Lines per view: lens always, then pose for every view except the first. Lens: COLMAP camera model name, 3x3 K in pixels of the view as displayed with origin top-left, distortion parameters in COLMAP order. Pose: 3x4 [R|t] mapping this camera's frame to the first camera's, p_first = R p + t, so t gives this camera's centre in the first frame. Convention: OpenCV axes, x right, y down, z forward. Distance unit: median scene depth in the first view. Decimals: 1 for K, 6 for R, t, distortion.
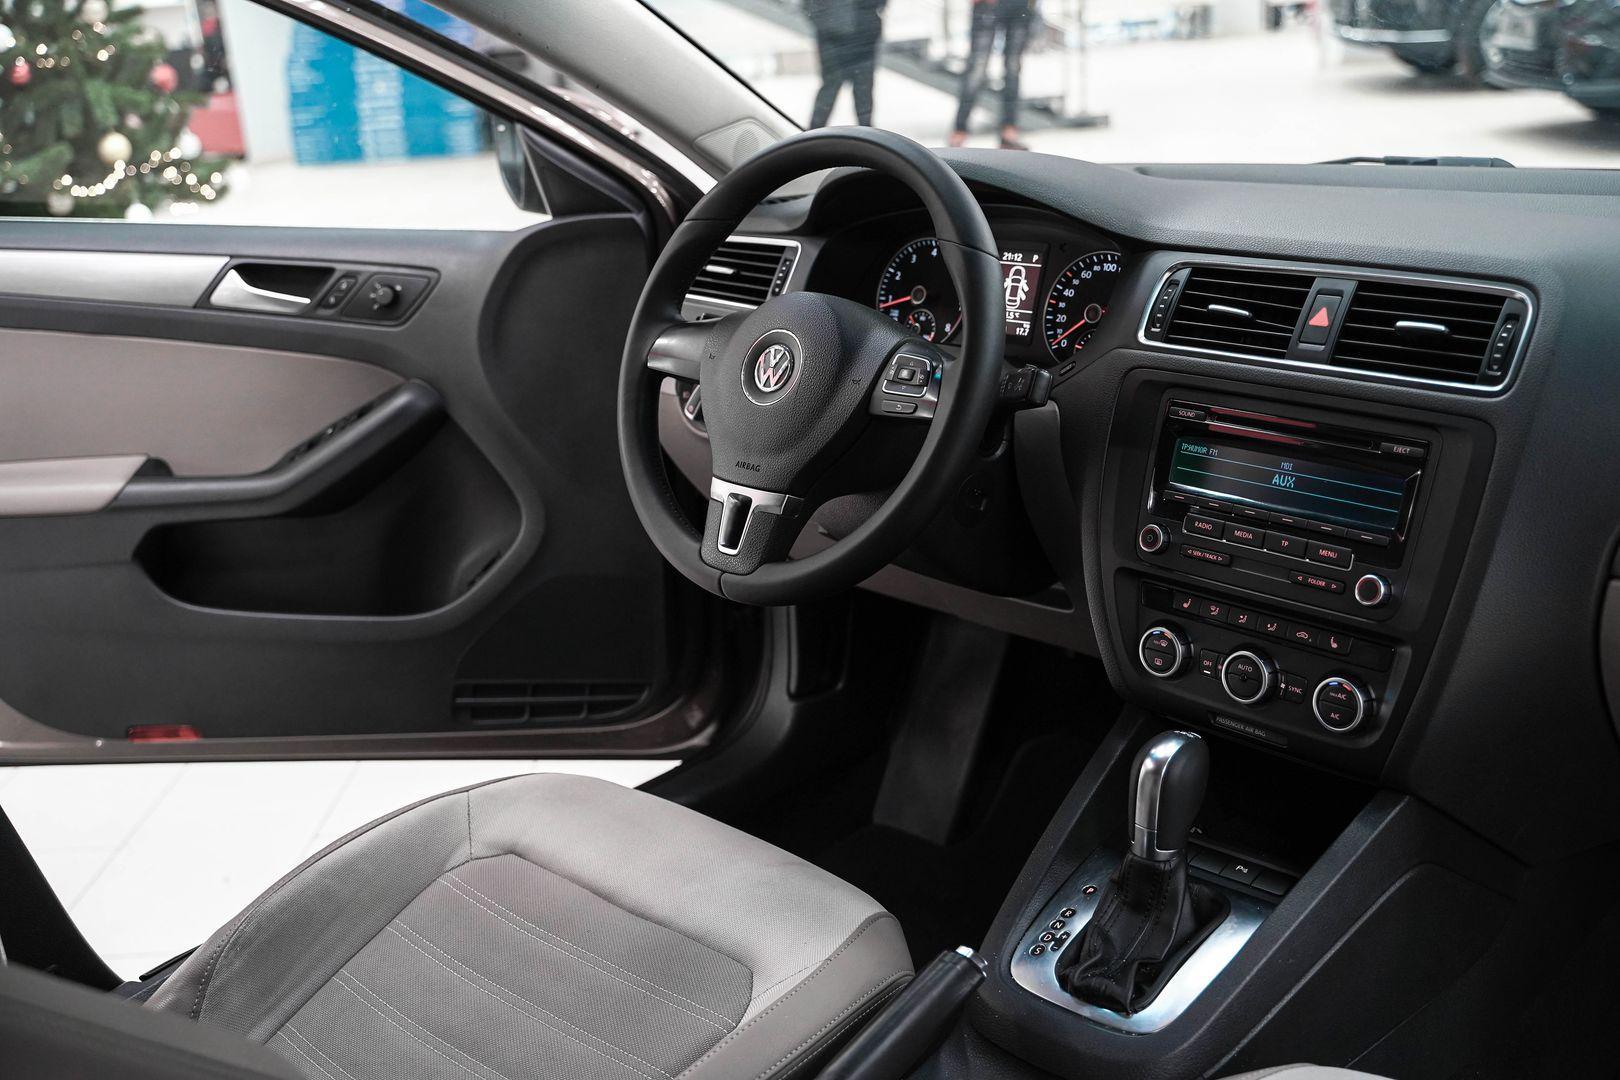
lens RADIAL K [[1705.5, 0, 810.0], [0, 1705.5, 540.0], [0, 0, 1]] dist [-0.055389, 0.166246]
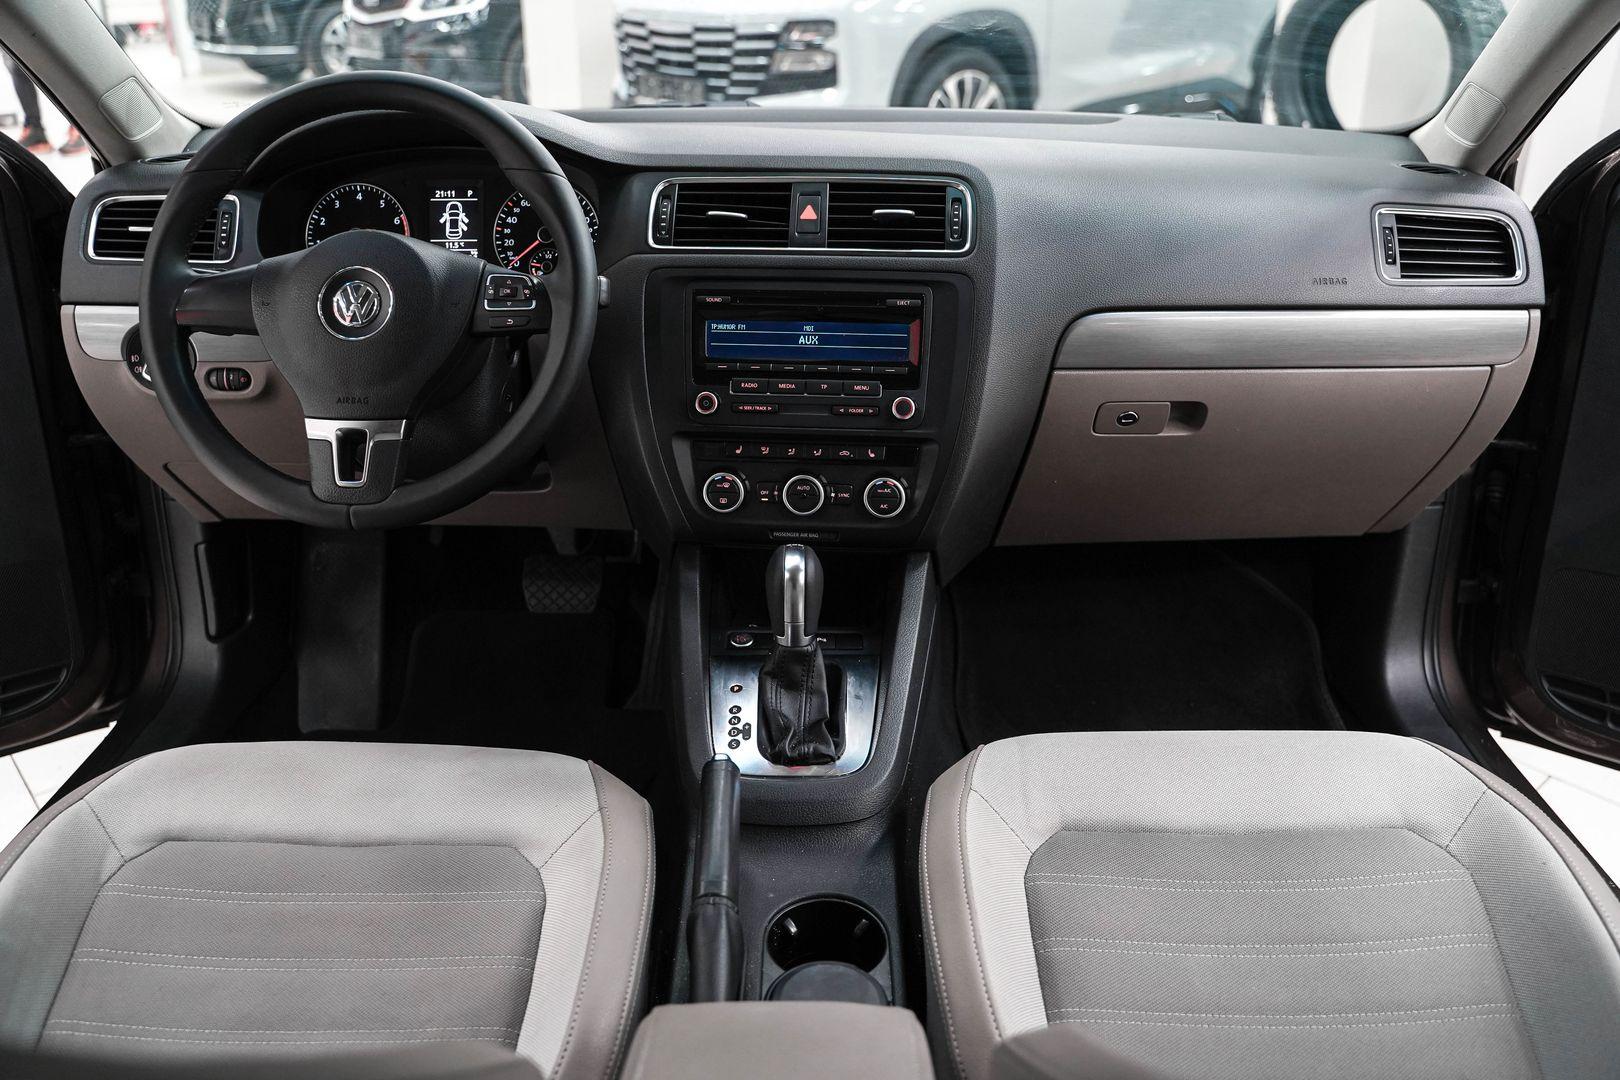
lens RADIAL K [[1315.8, 0, 810.0], [0, 1315.8, 540.0], [0, 0, 1]] dist [-0.082915, 0.004172]
pose [[0.729274, -0.218854, 0.648277, -0.327592], [0.171907, 0.975681, 0.135998, -0.017839], [-0.662274, 0.012264, 0.749161, 0.199320]]
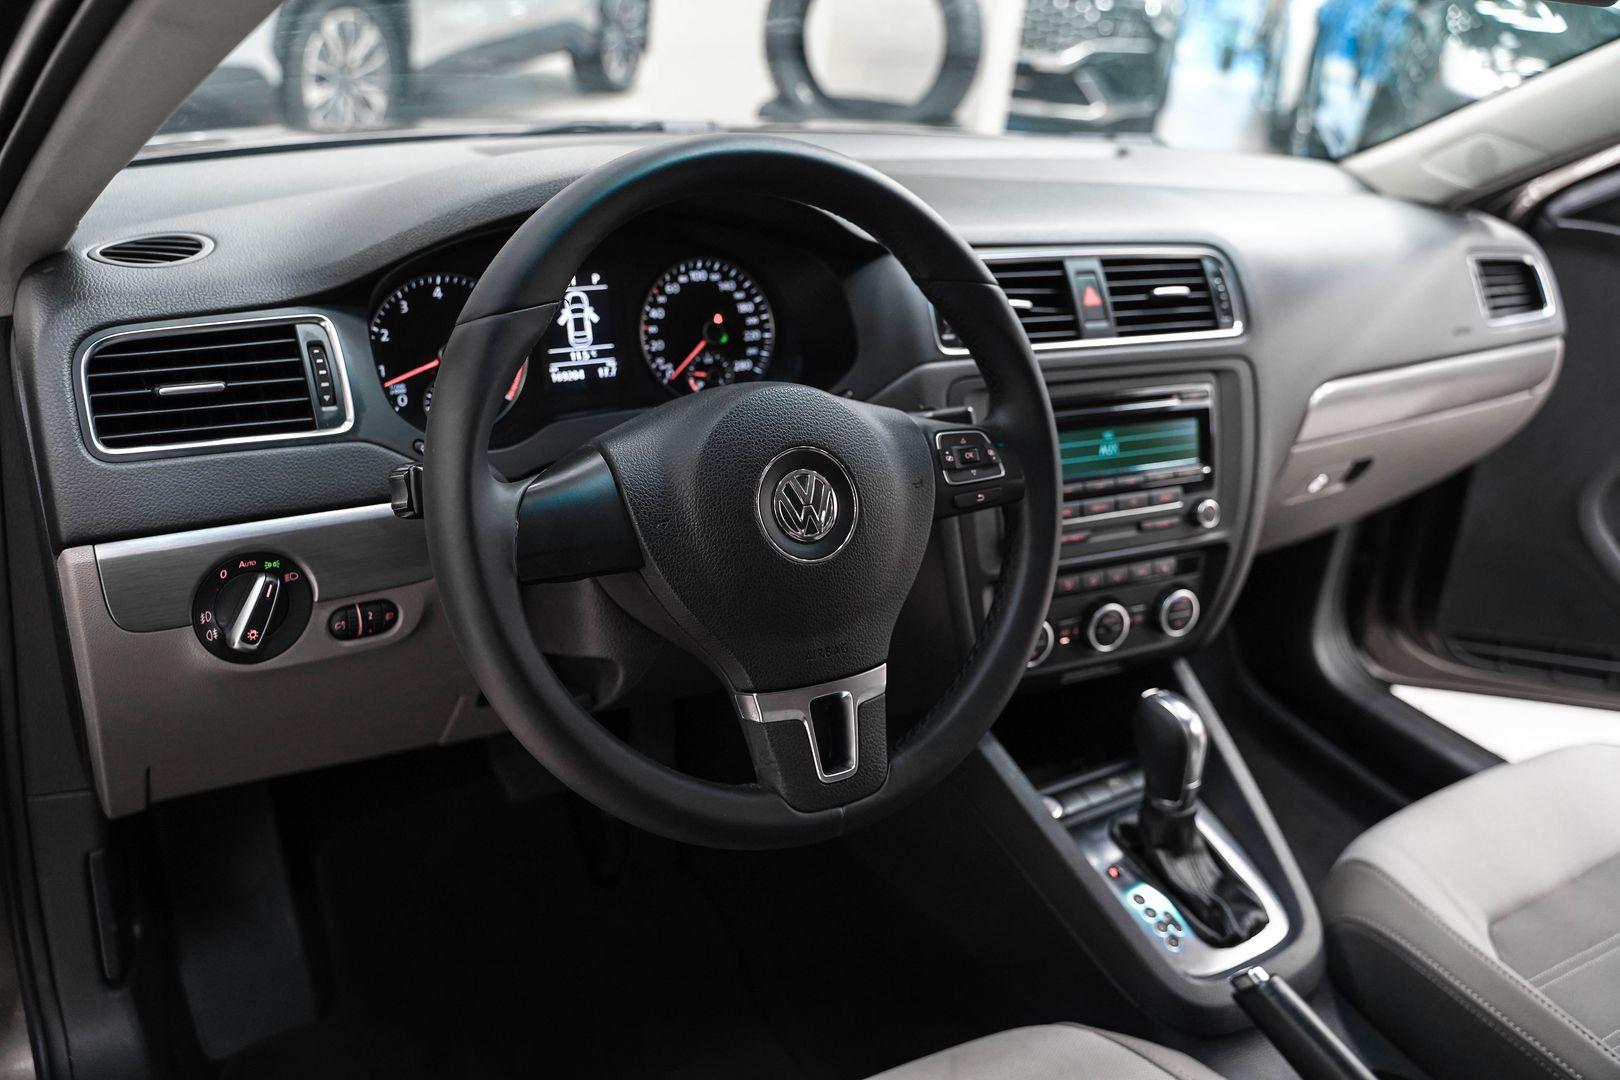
lens RADIAL K [[1318.6, 0, 810.0], [0, 1318.6, 540.0], [0, 0, 1]] dist [-0.113353, 0.085592]
pose [[0.243901, -0.339207, 0.908543, -0.449328], [0.203119, 0.933925, 0.294155, -0.216113], [-0.948291, 0.112798, 0.296684, 0.756347]]
